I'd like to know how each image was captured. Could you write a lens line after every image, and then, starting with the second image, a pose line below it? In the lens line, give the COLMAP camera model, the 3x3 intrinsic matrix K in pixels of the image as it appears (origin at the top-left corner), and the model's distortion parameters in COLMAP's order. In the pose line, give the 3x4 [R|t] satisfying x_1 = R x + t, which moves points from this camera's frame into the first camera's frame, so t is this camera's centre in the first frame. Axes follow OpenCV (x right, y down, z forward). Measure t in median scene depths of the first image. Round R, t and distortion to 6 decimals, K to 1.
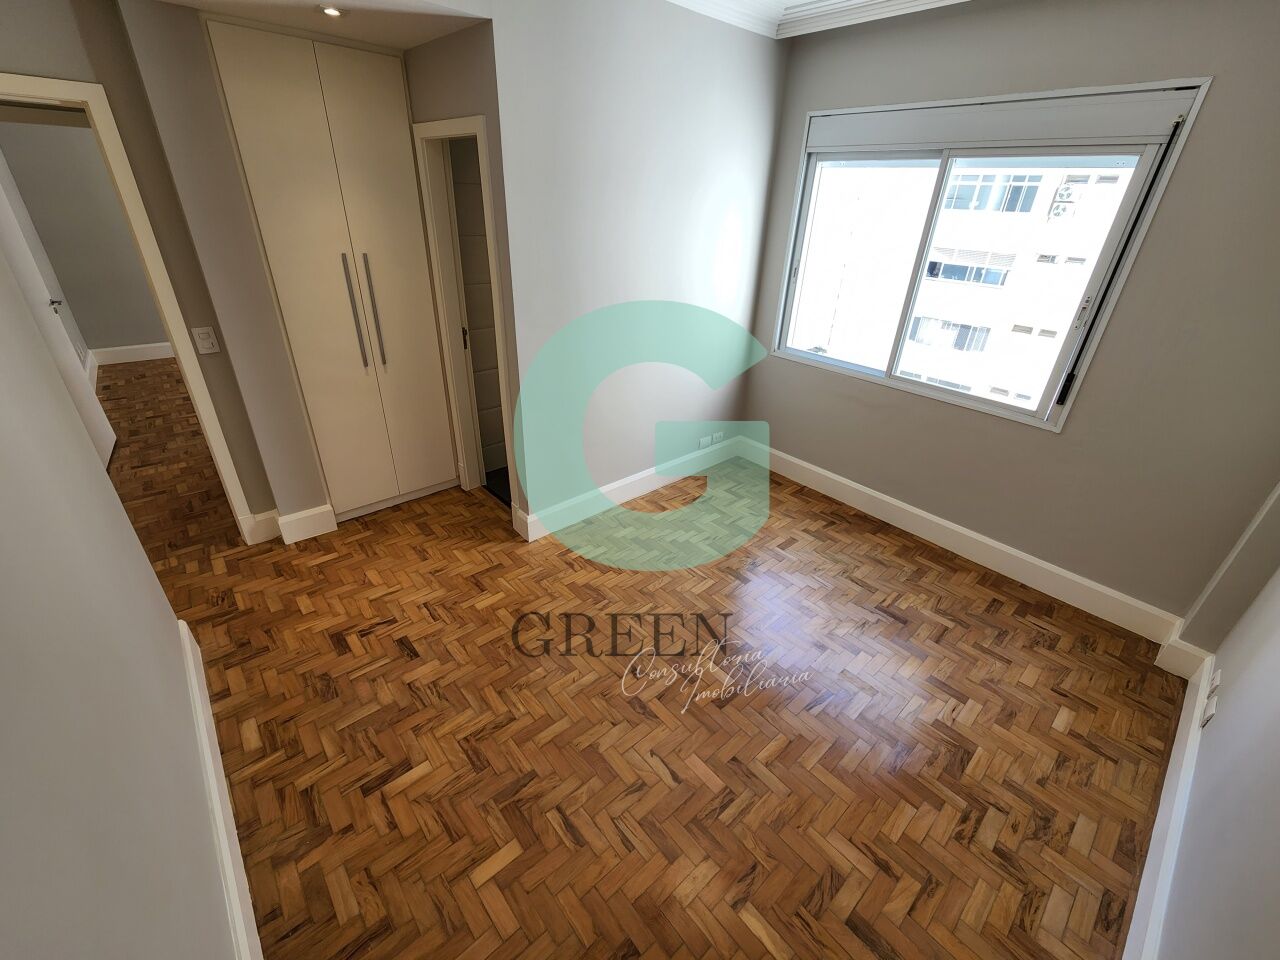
lens RADIAL K [[528.6, 0, 650.7], [0, 528.6, 481.4], [0, 0, 1]] dist [-0.000722, -0.001056]
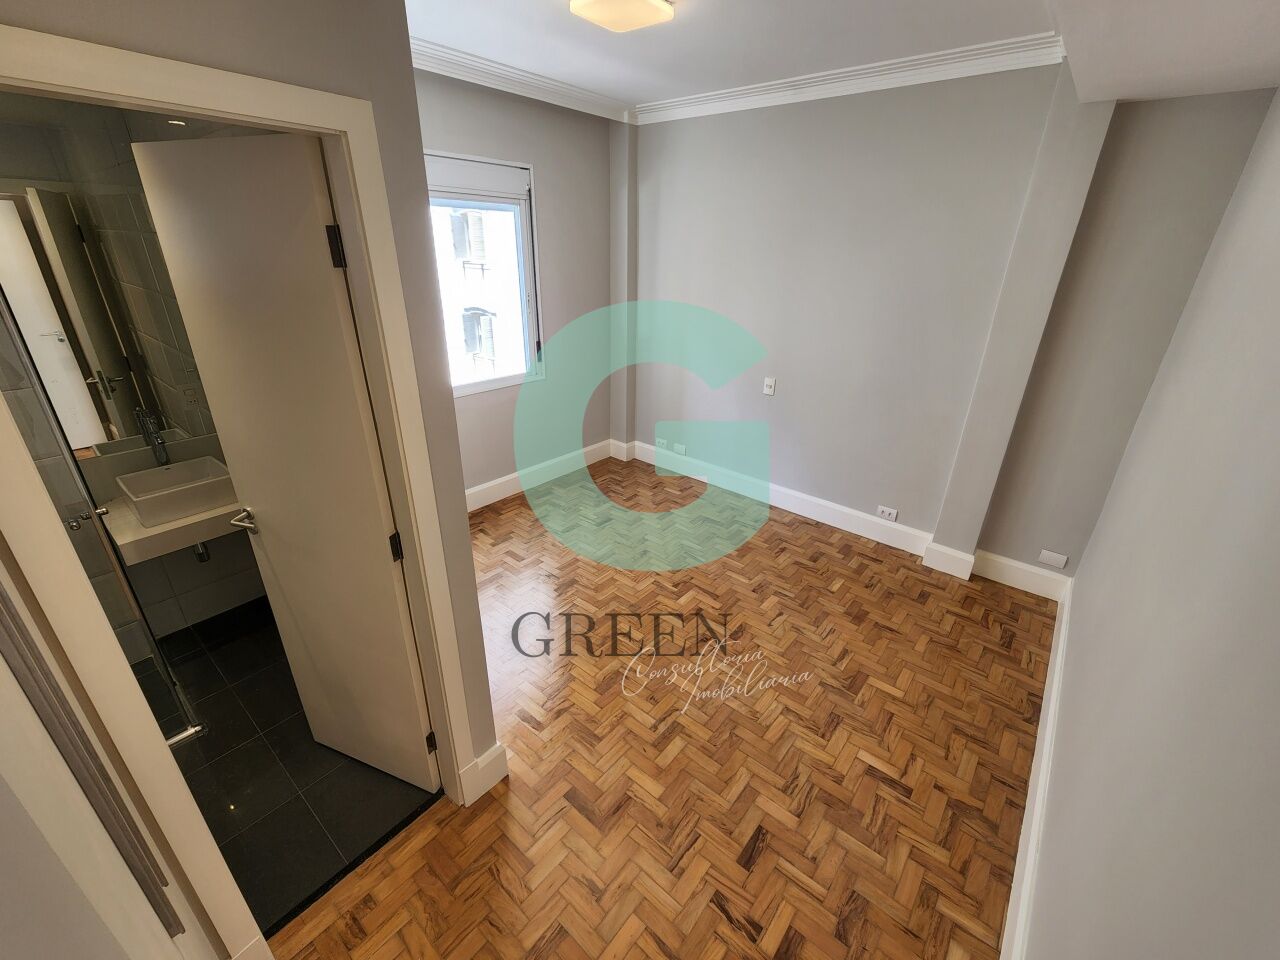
lens RADIAL K [[528.6, 0, 645.1], [0, 528.6, 476.1], [0, 0, 1]] dist [-0.000722, -0.001056]
pose [[-0.143165, -0.440711, 0.886159, -1.022226], [0.441991, 0.772662, 0.455672, -0.591344], [-0.885521, 0.456911, 0.084173, 0.976088]]
